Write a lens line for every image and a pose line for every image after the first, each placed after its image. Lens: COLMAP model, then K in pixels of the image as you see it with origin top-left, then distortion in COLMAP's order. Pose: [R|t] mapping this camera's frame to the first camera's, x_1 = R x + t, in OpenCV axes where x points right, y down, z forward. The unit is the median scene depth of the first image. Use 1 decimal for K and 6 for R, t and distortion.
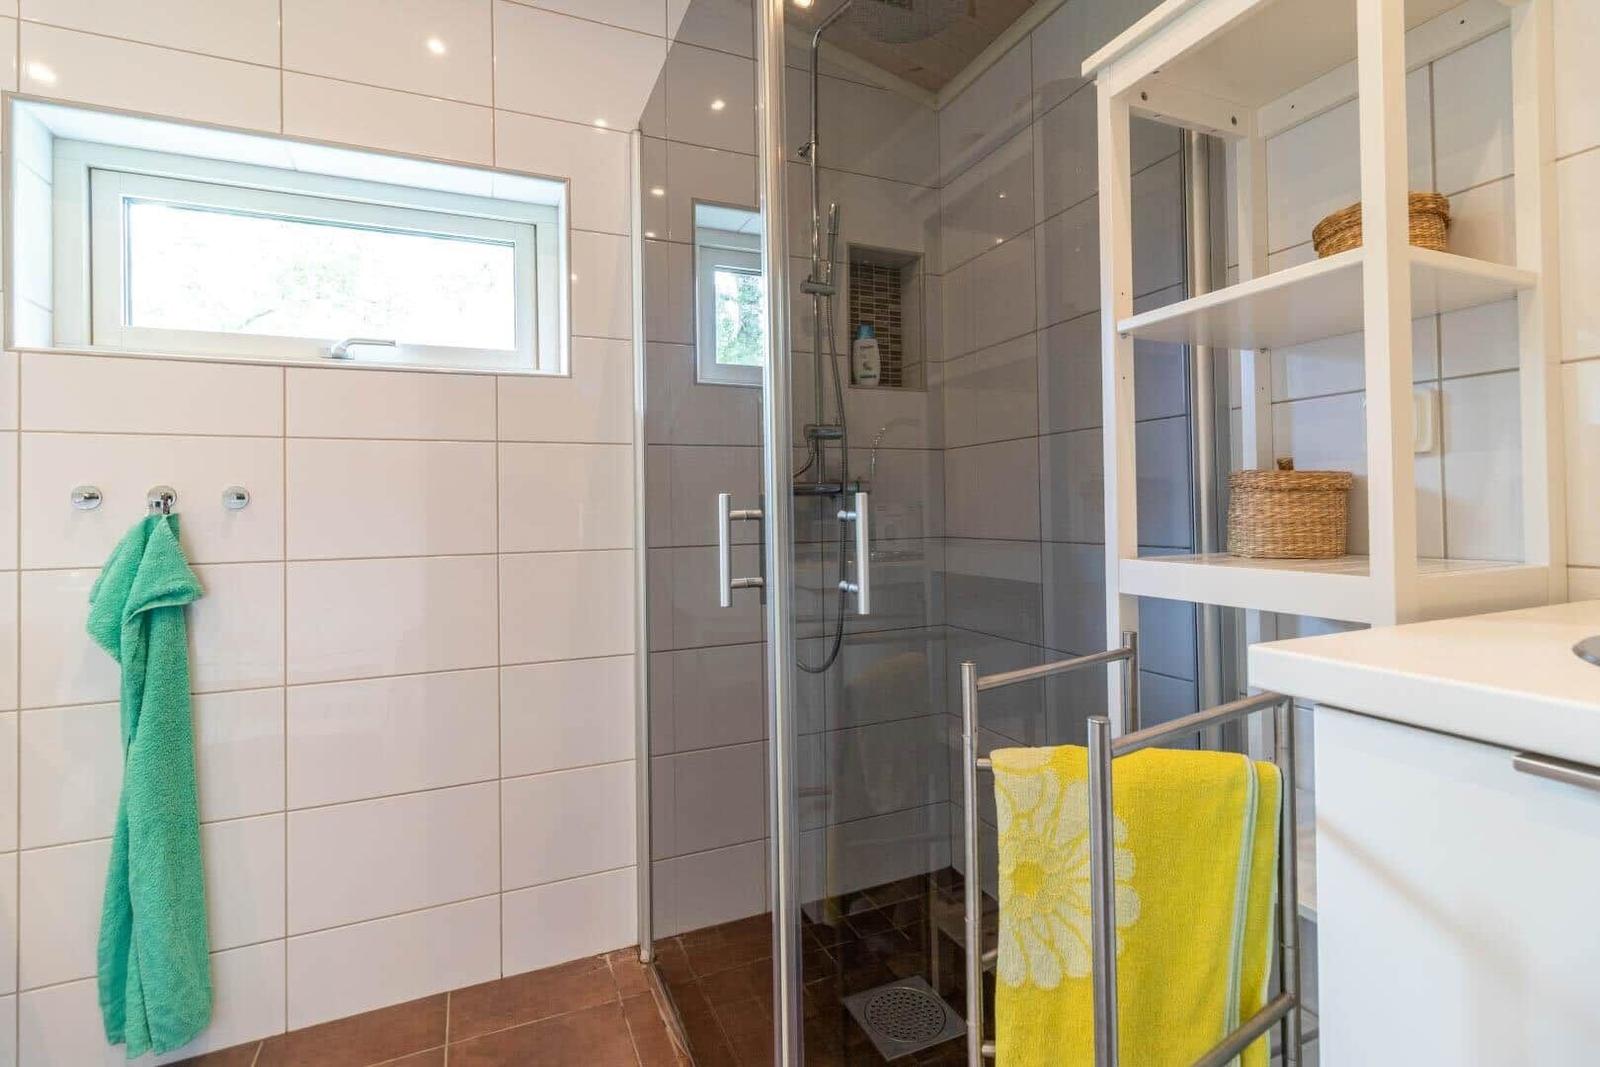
lens RADIAL K [[731.6, 0, 792.0], [0, 731.6, 500.8], [0, 0, 1]] dist [0.000803, 0.000540]
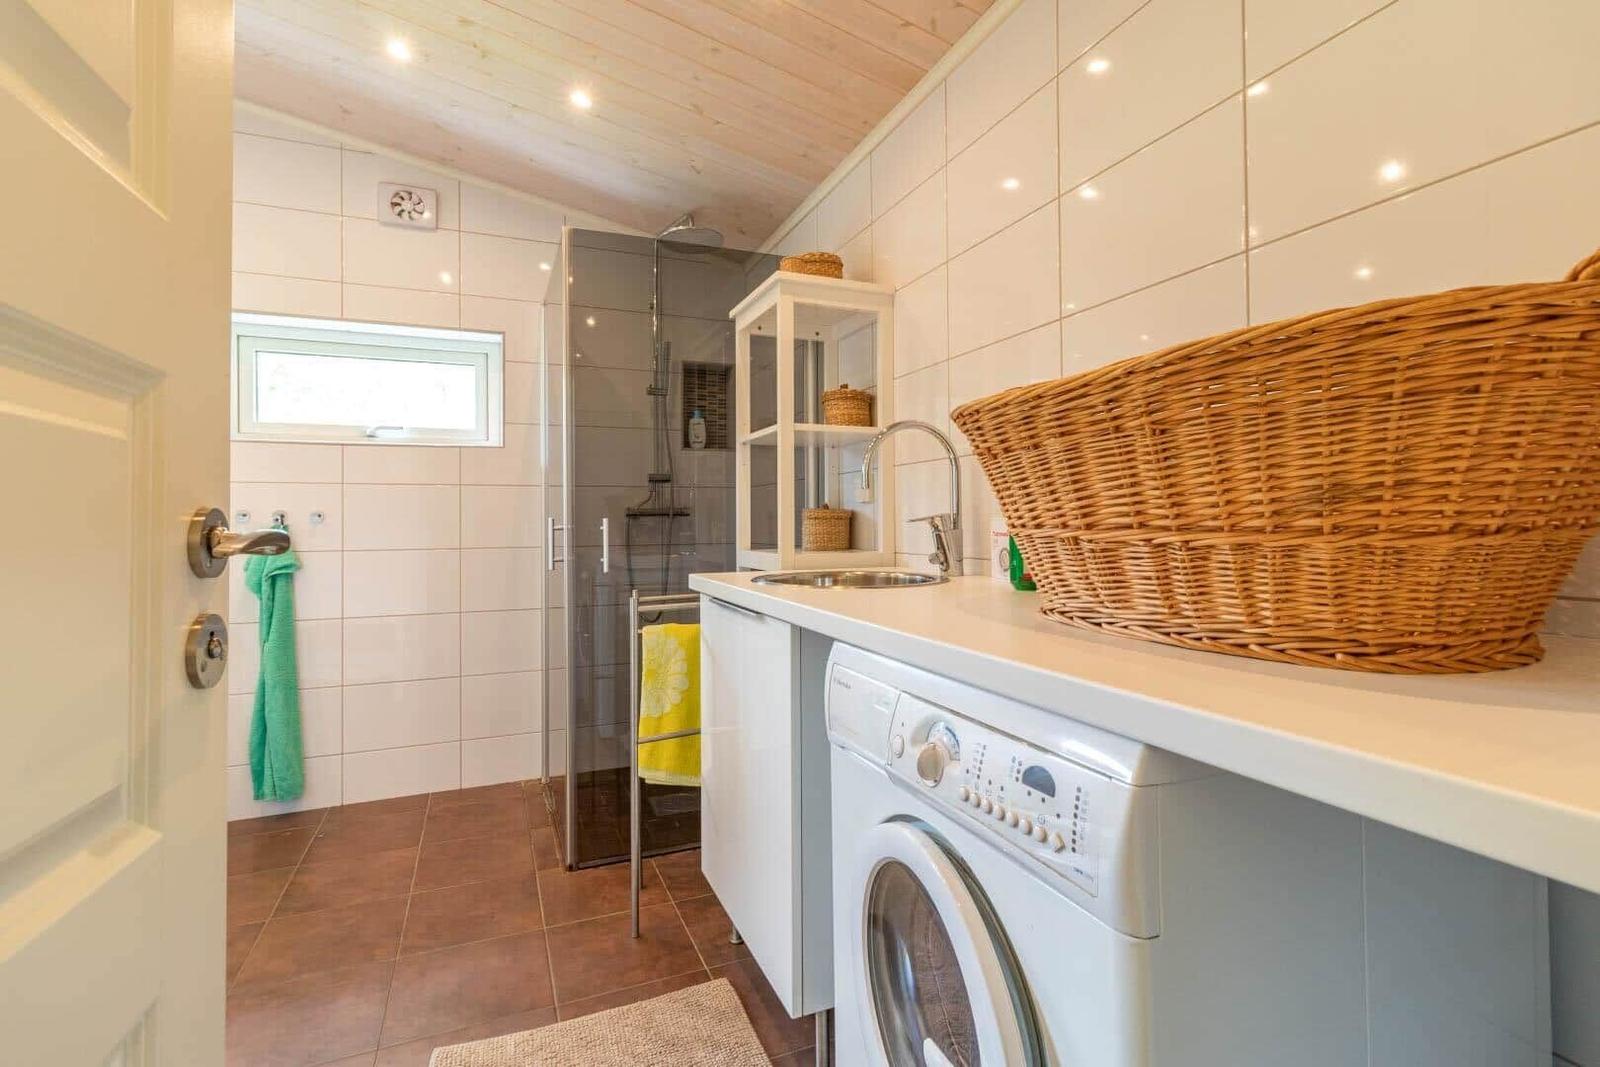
lens RADIAL K [[731.6, 0, 792.7], [0, 731.6, 515.9], [0, 0, 1]] dist [0.000307, 0.000024]
pose [[0.999836, 0.007585, -0.016417, 0.505679], [-0.007583, 0.999971, 0.000221, -0.016271], [0.016418, -0.000096, 0.999865, -0.885068]]
